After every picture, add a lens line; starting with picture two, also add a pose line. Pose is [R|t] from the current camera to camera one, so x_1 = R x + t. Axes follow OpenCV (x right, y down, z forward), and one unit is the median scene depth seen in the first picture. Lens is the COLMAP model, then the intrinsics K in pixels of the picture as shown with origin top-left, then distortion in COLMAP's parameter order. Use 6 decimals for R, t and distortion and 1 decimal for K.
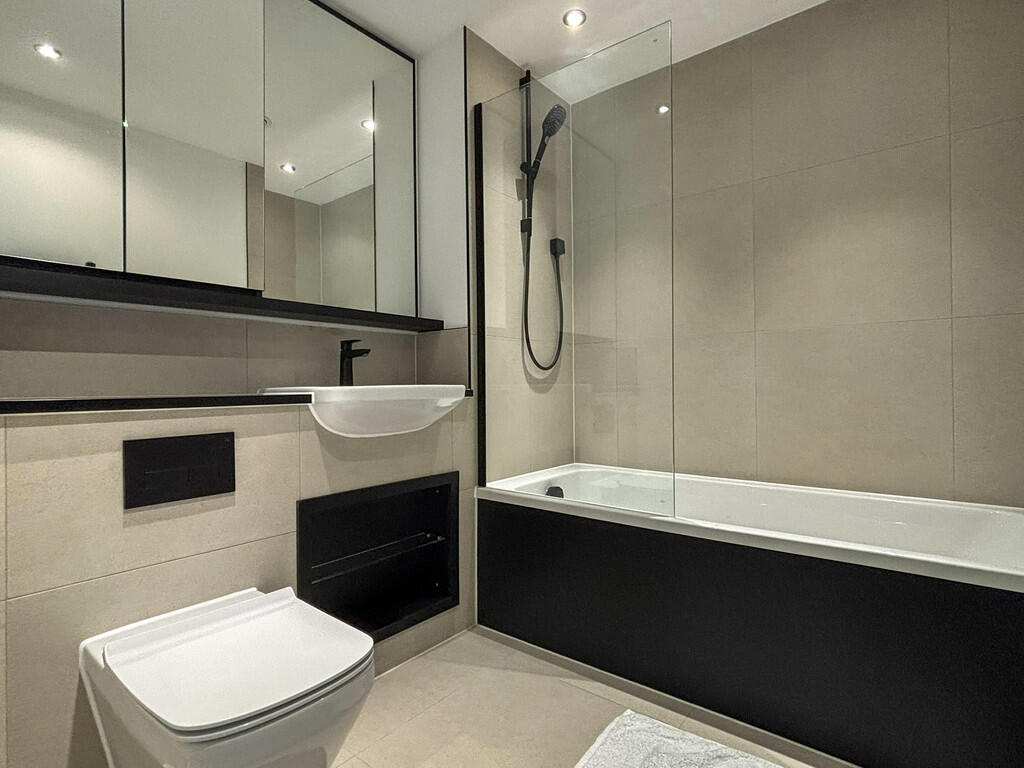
lens RADIAL K [[506.7, 0, 512.0], [0, 506.7, 384.0], [0, 0, 1]] dist [0.000535, -0.011230]
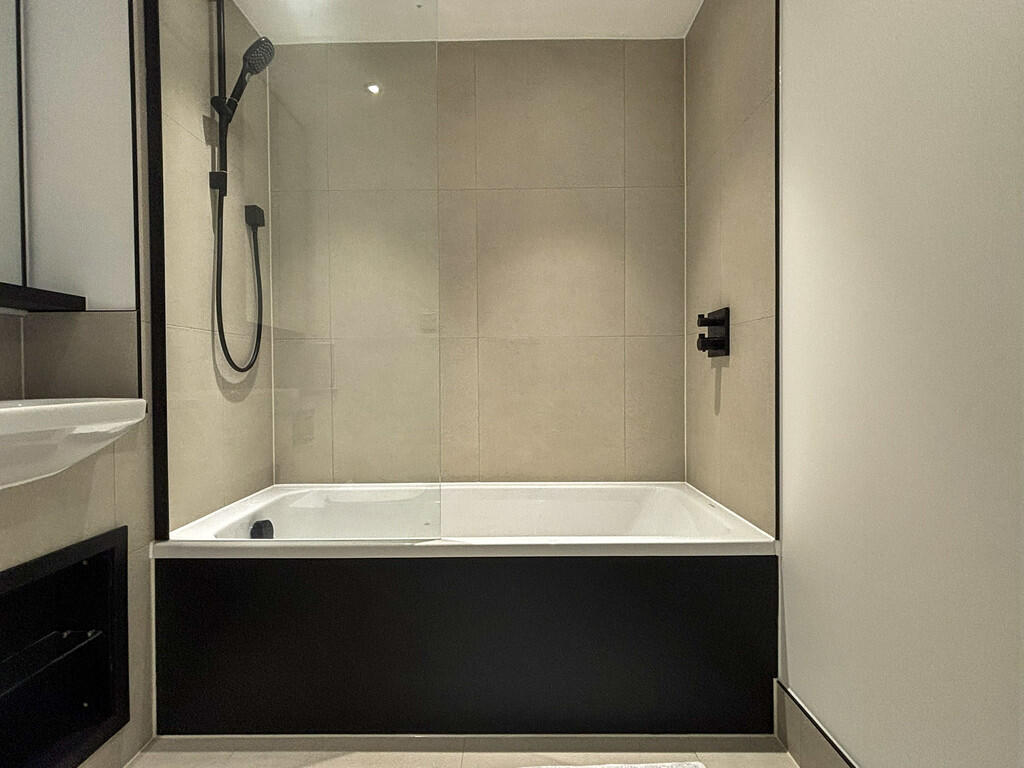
lens RADIAL K [[506.7, 0, 512.0], [0, 506.7, 384.0], [0, 0, 1]] dist [0.000535, -0.011230]
pose [[0.778150, -0.004998, 0.628058, -0.106753], [-0.001755, 0.999947, 0.010131, -0.018934], [-0.628076, -0.008985, 0.778100, 0.139574]]
